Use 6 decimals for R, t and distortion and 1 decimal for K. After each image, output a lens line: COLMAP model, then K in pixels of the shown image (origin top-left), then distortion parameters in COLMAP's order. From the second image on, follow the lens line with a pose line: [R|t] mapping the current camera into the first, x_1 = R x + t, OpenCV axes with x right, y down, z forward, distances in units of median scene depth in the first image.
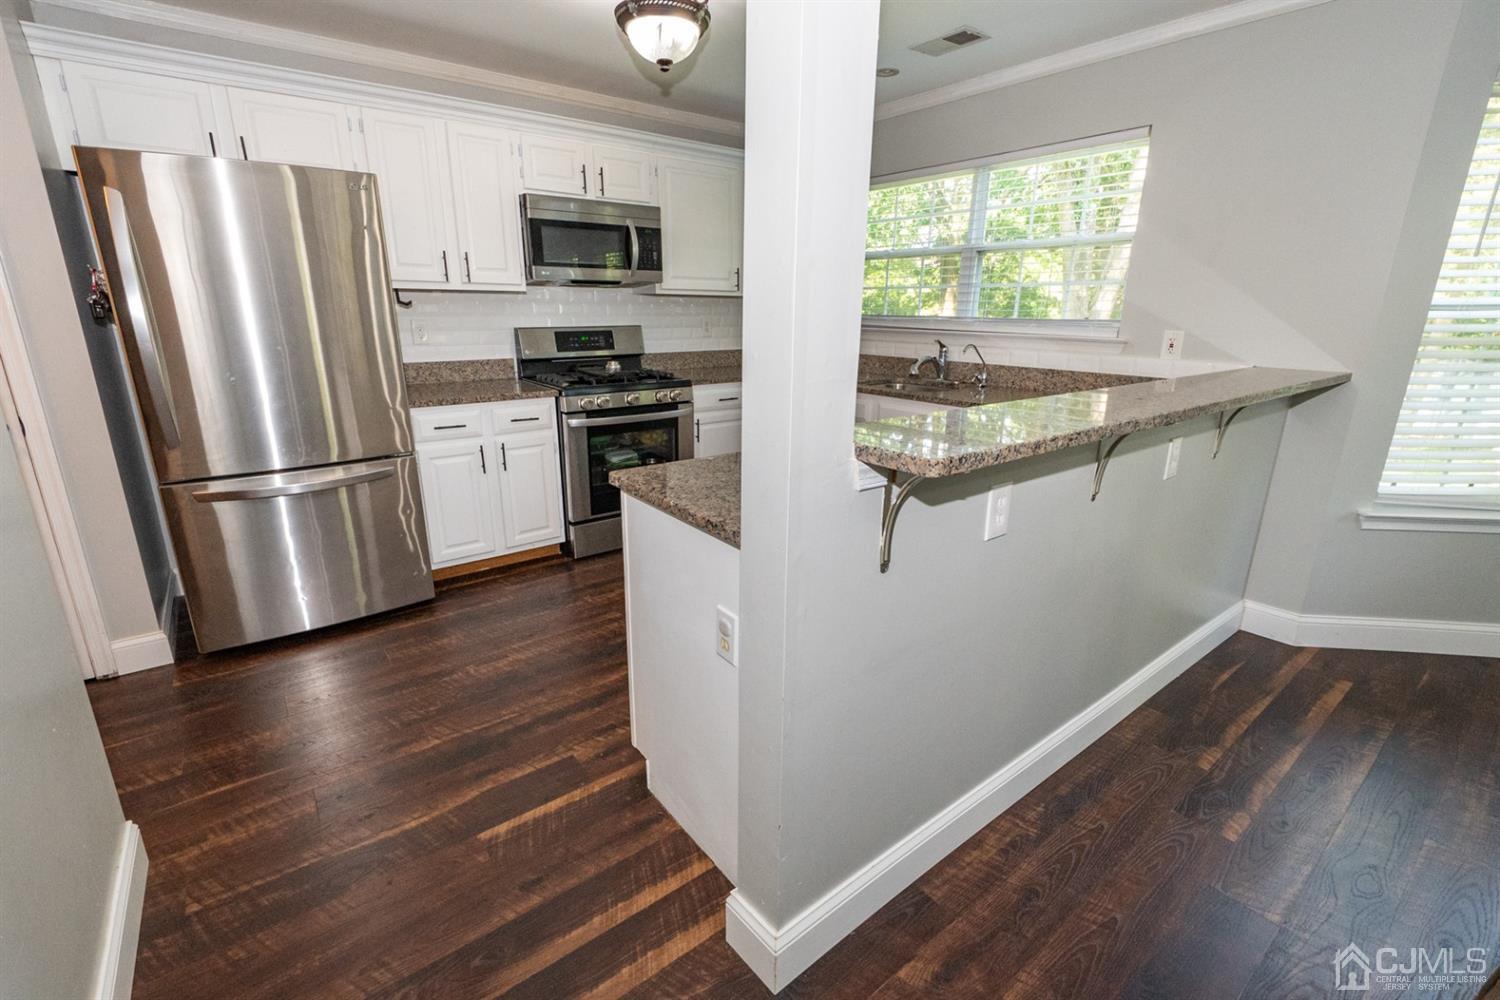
lens RADIAL K [[655.9, 0, 734.8], [0, 655.9, 493.5], [0, 0, 1]] dist [-0.000062, -0.000367]
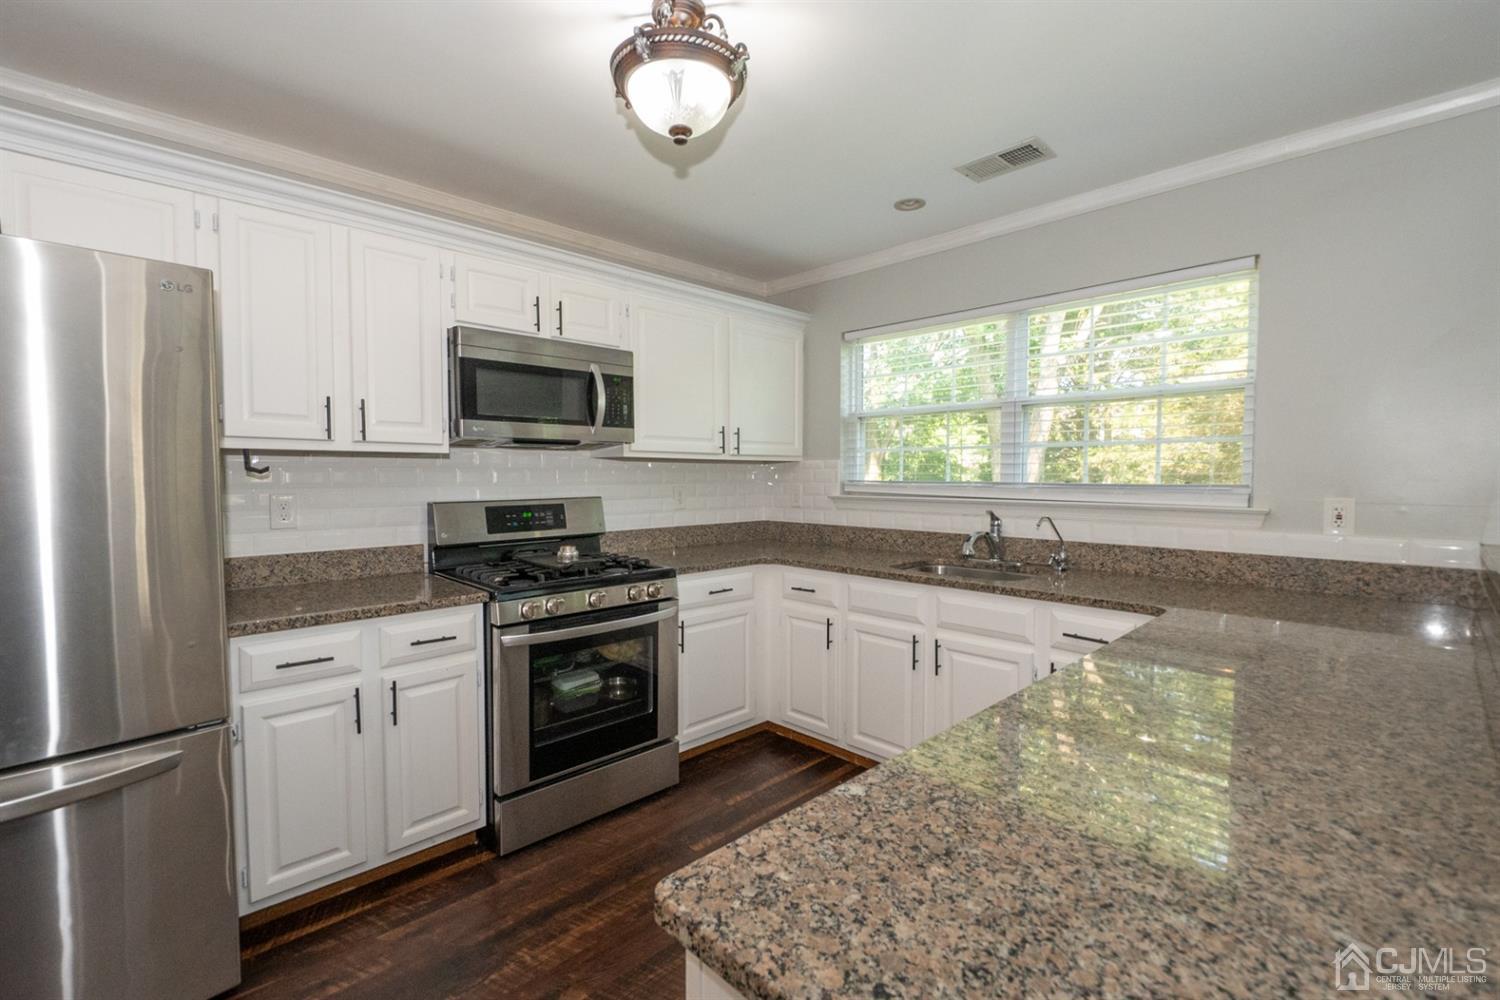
lens RADIAL K [[655.9, 0, 734.8], [0, 655.9, 493.5], [0, 0, 1]] dist [-0.000062, -0.000367]
pose [[0.993112, -0.010643, 0.116681, -0.088085], [0.038939, 0.969240, -0.243017, -0.076192], [-0.110506, 0.245886, 0.962979, 0.274692]]
